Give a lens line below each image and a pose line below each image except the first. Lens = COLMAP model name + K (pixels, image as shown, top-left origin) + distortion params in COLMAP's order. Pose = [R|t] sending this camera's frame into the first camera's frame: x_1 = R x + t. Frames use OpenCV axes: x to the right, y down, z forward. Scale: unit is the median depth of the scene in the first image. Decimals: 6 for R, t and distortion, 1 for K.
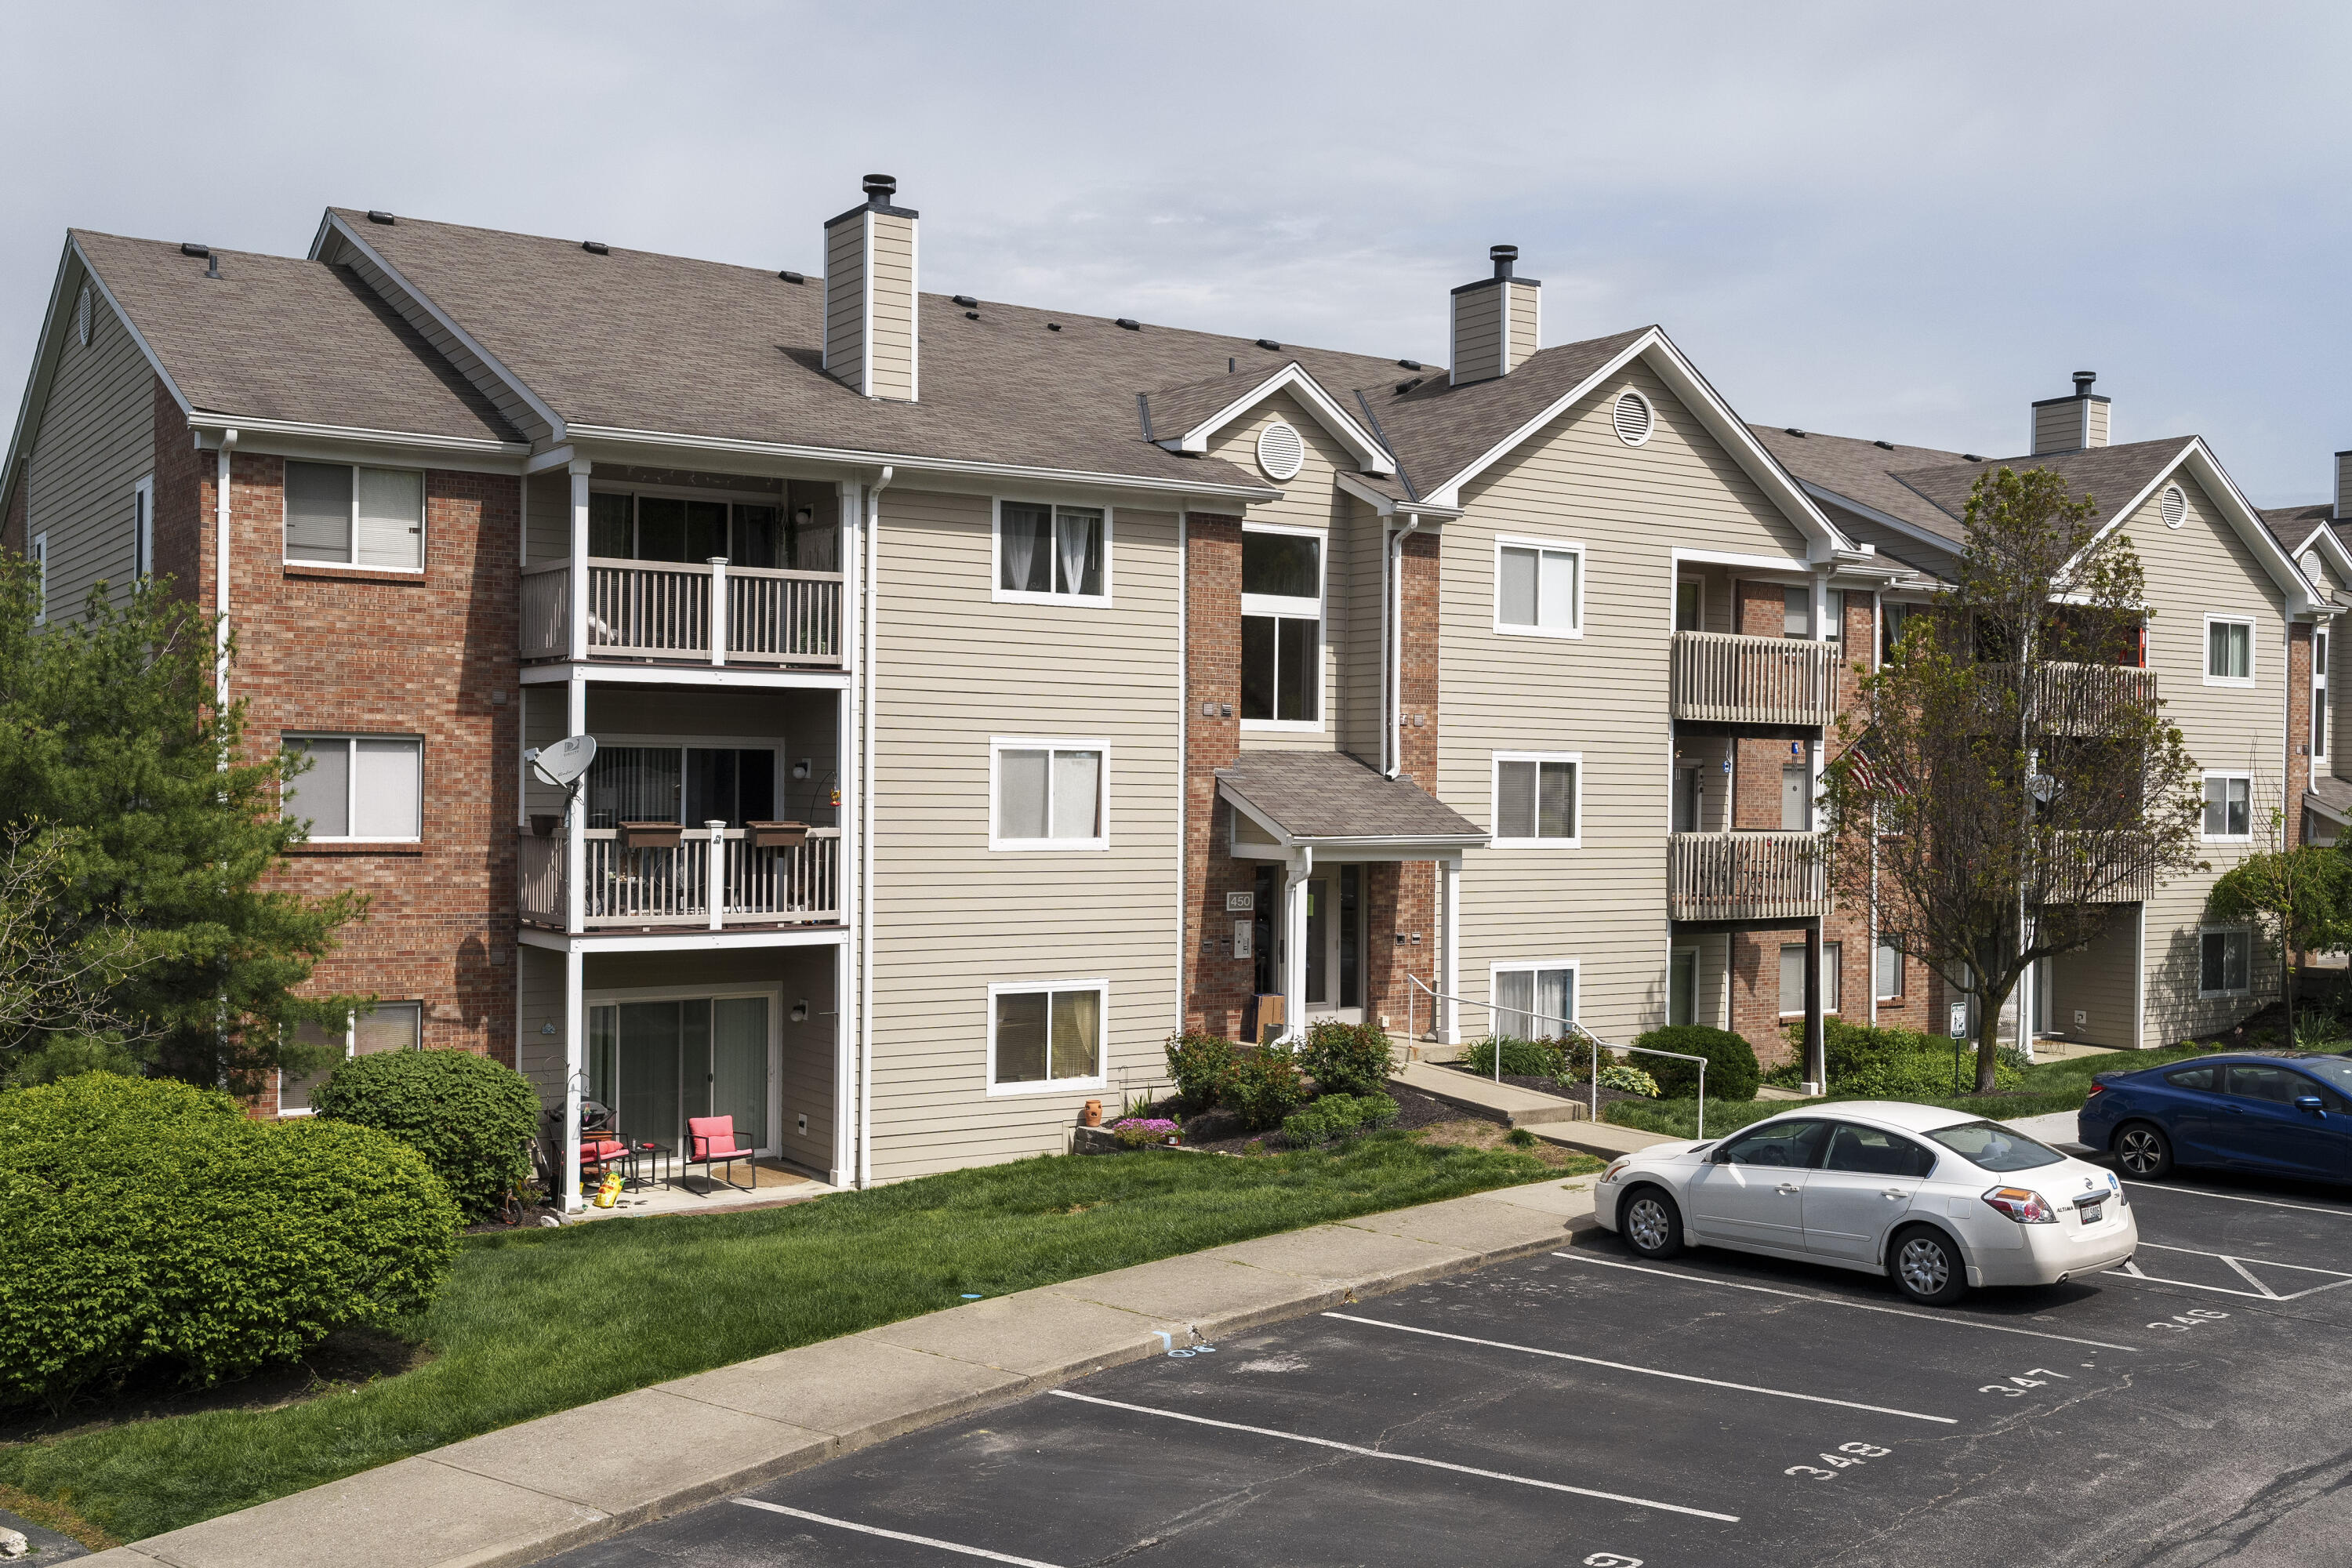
lens RADIAL K [[2338.0, 0, 1181.1], [0, 2338.0, 787.6], [0, 0, 1]] dist [0.000163, 0.000000]
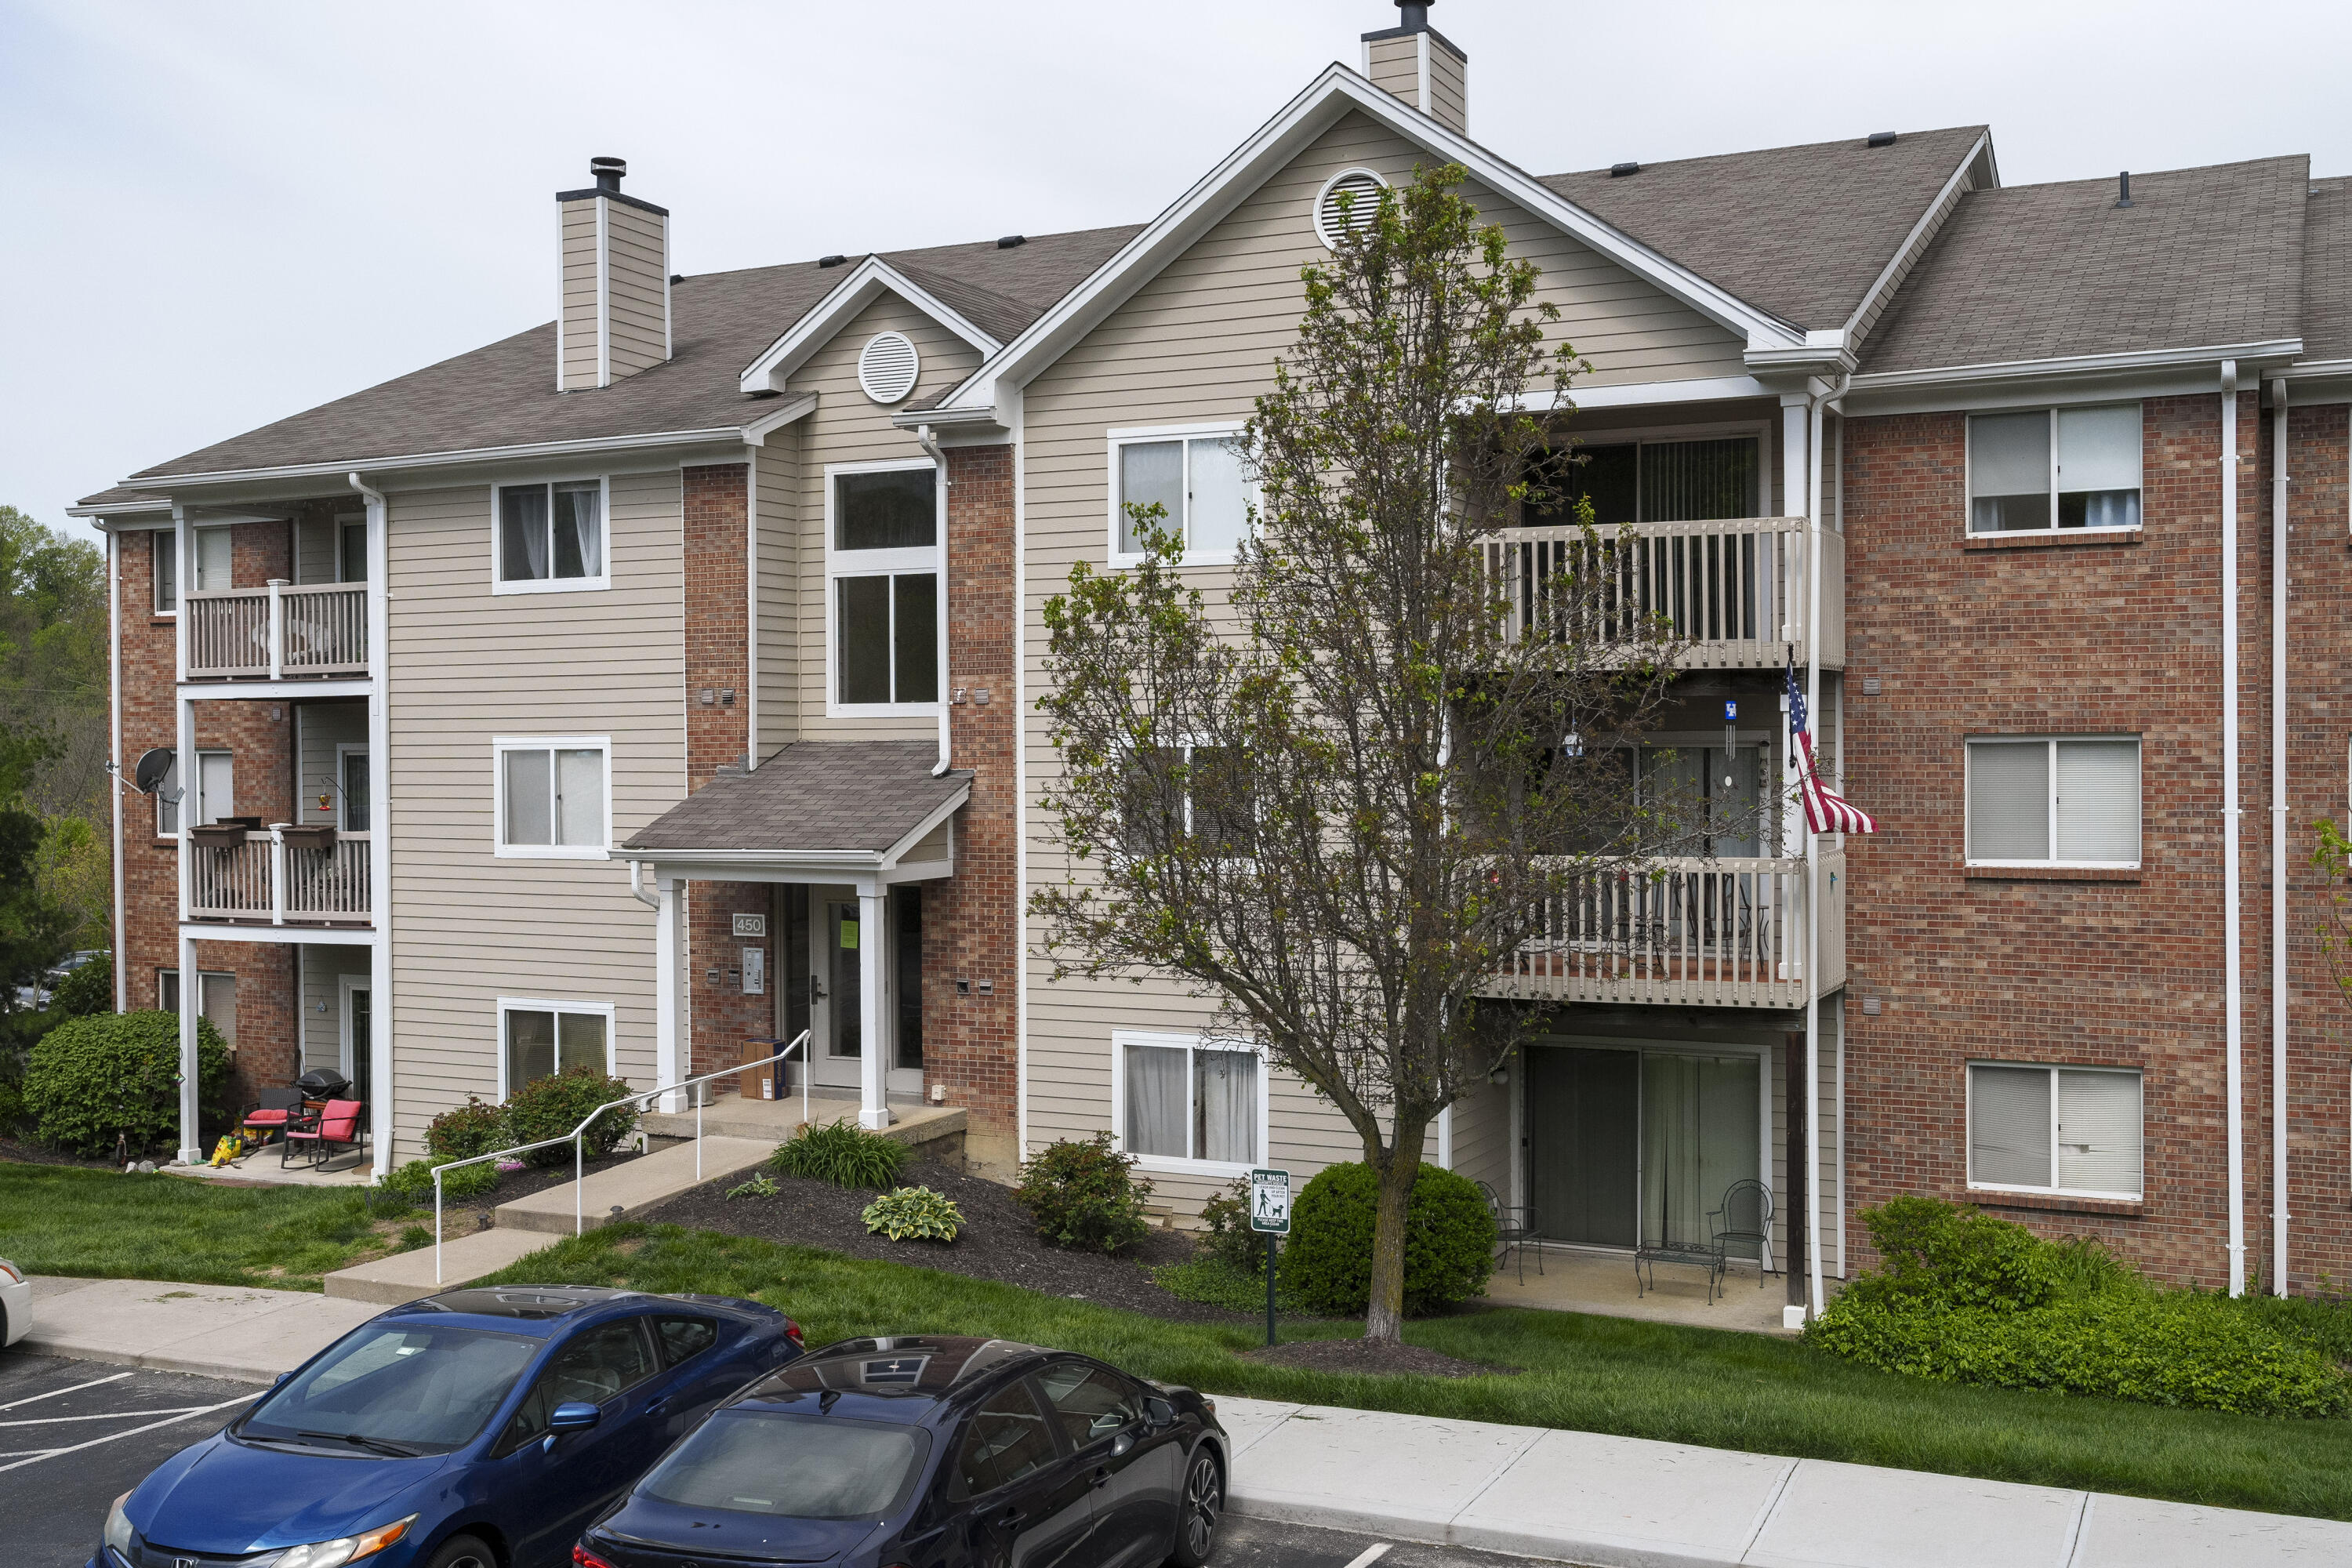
lens RADIAL K [[2338.0, 0, 1181.9], [0, 2338.0, 795.2], [0, 0, 1]] dist [0.000163, 0.000000]
pose [[0.504527, 0.000133, -0.863396, 0.866151], [0.010045, 0.999931, 0.006024, -0.001187], [0.863337, -0.011712, 0.504491, 0.750562]]
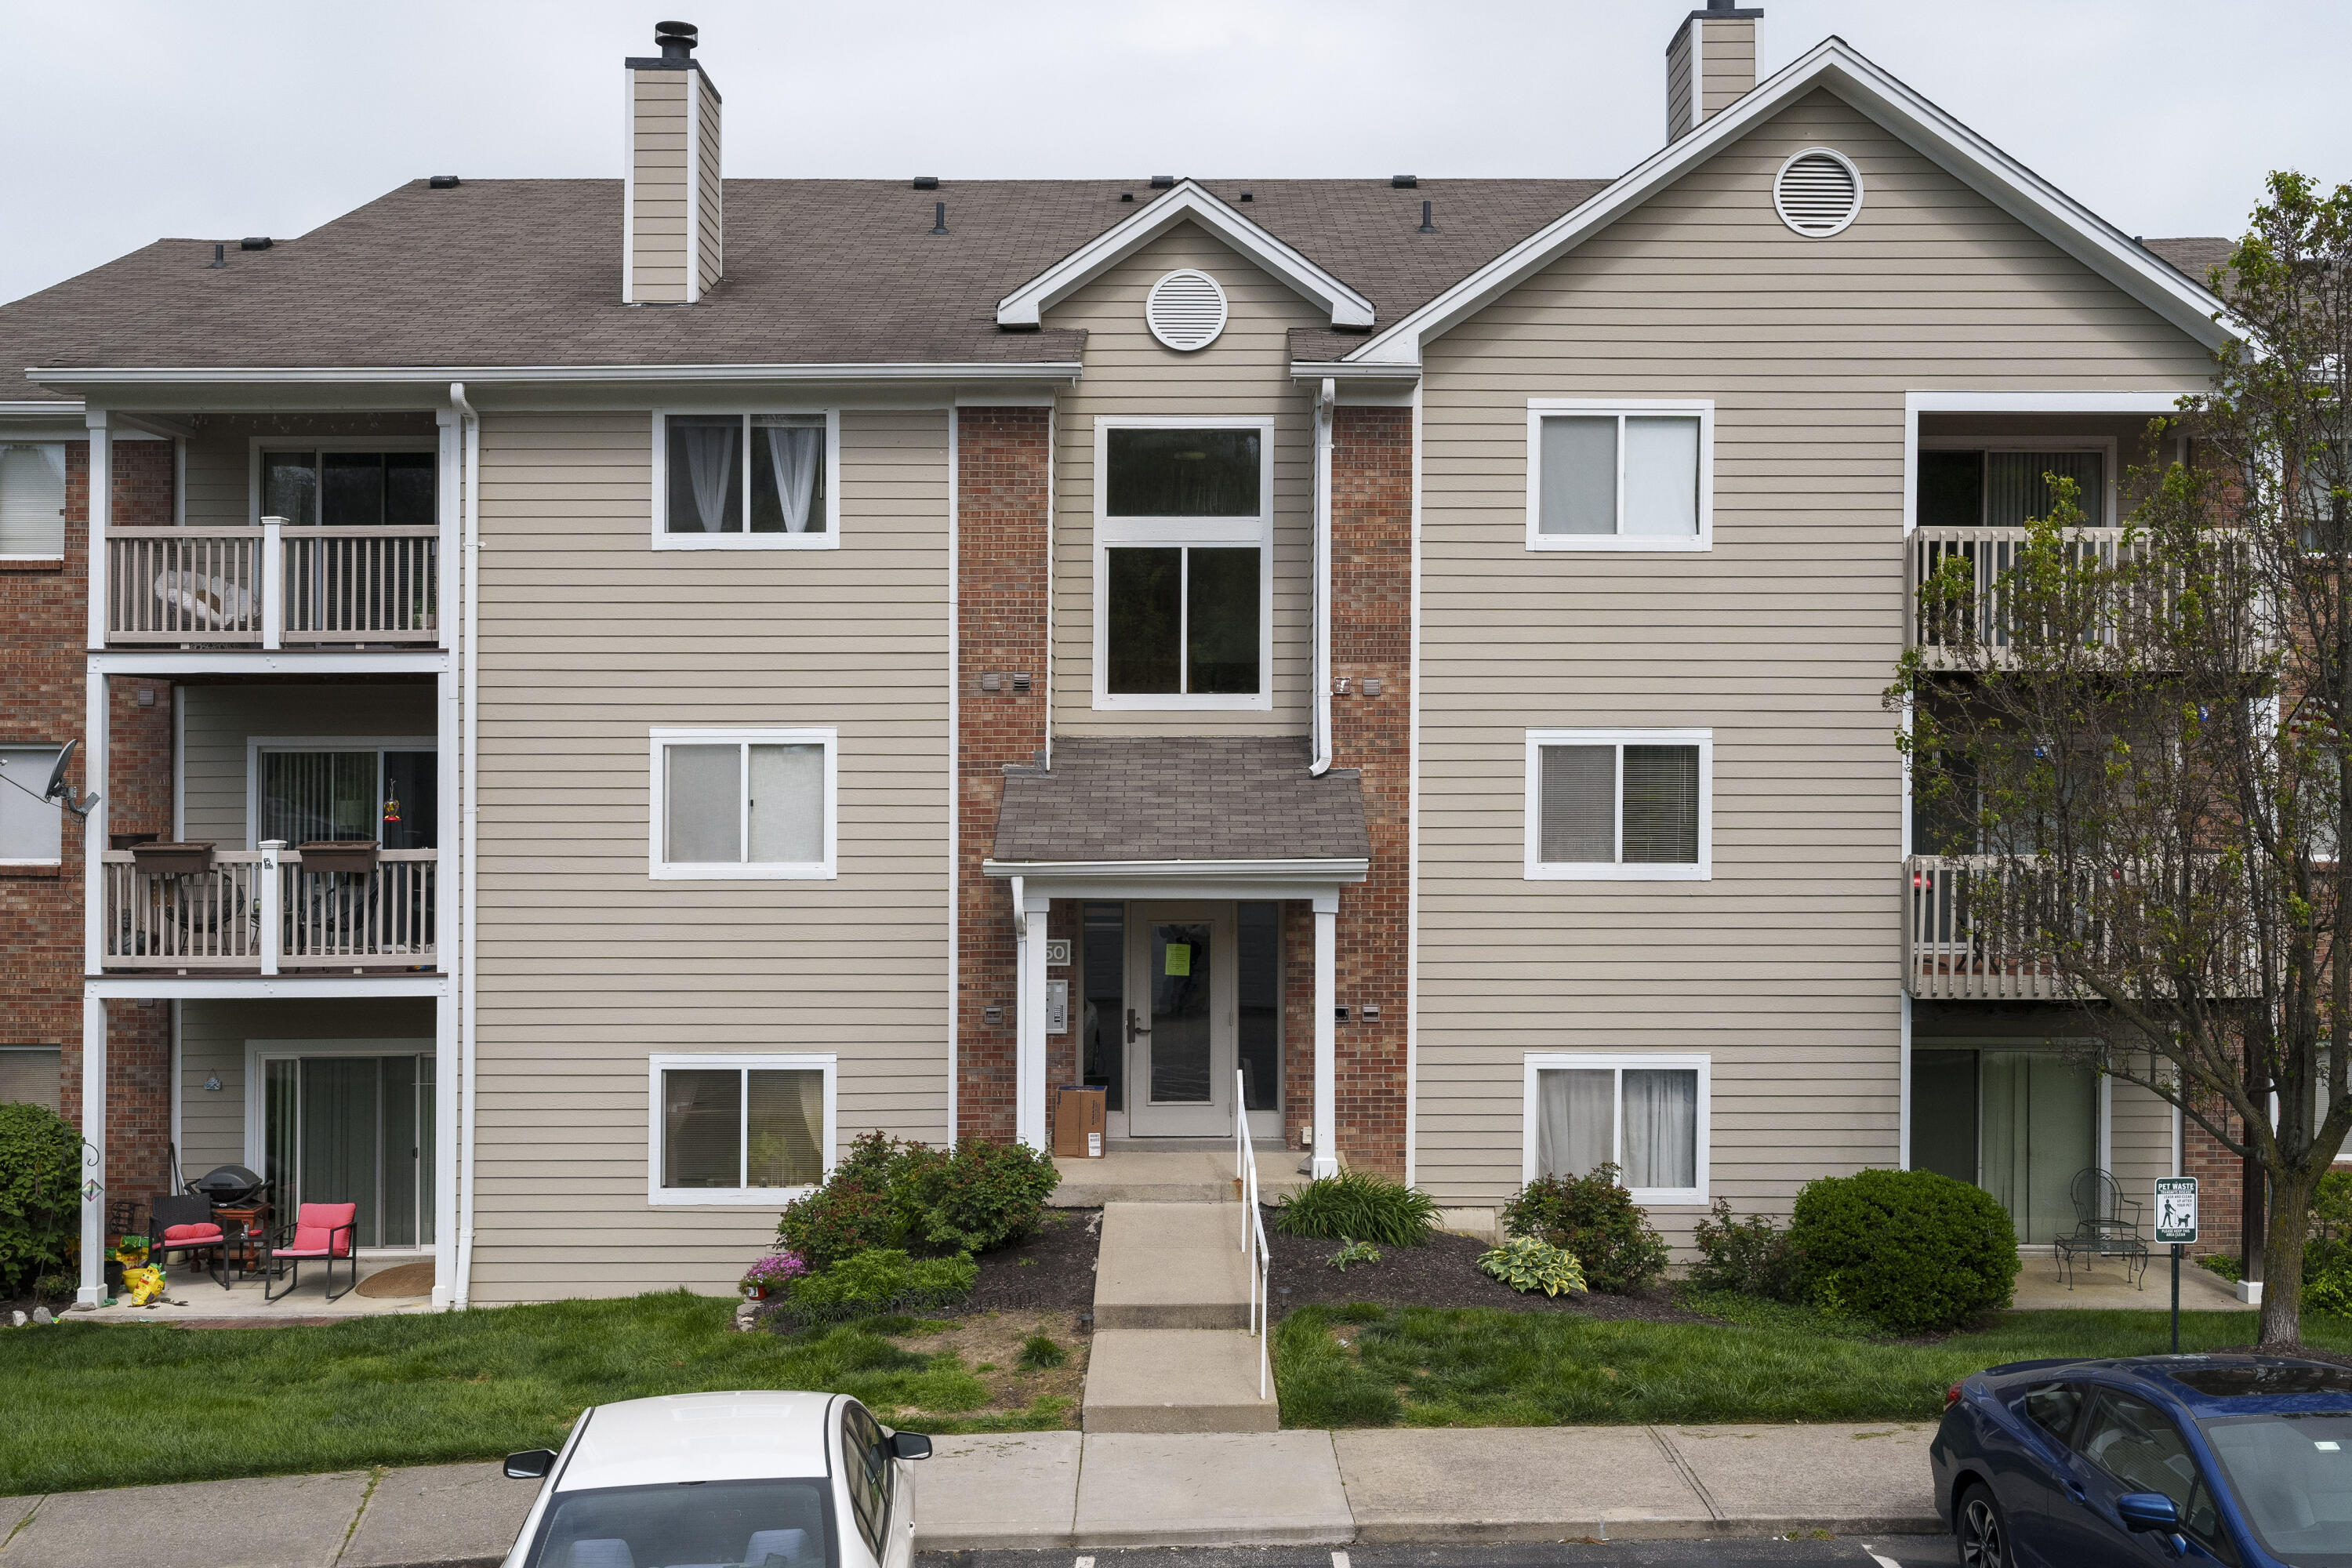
lens RADIAL K [[2338.0, 0, 1224.9], [0, 2338.0, 797.0], [0, 0, 1]] dist [0.000163, 0.000000]
pose [[0.833917, -0.009899, -0.551801, 0.482575], [0.010676, 0.999941, -0.001803, 0.003759], [0.551787, -0.004387, 0.833974, 0.464651]]
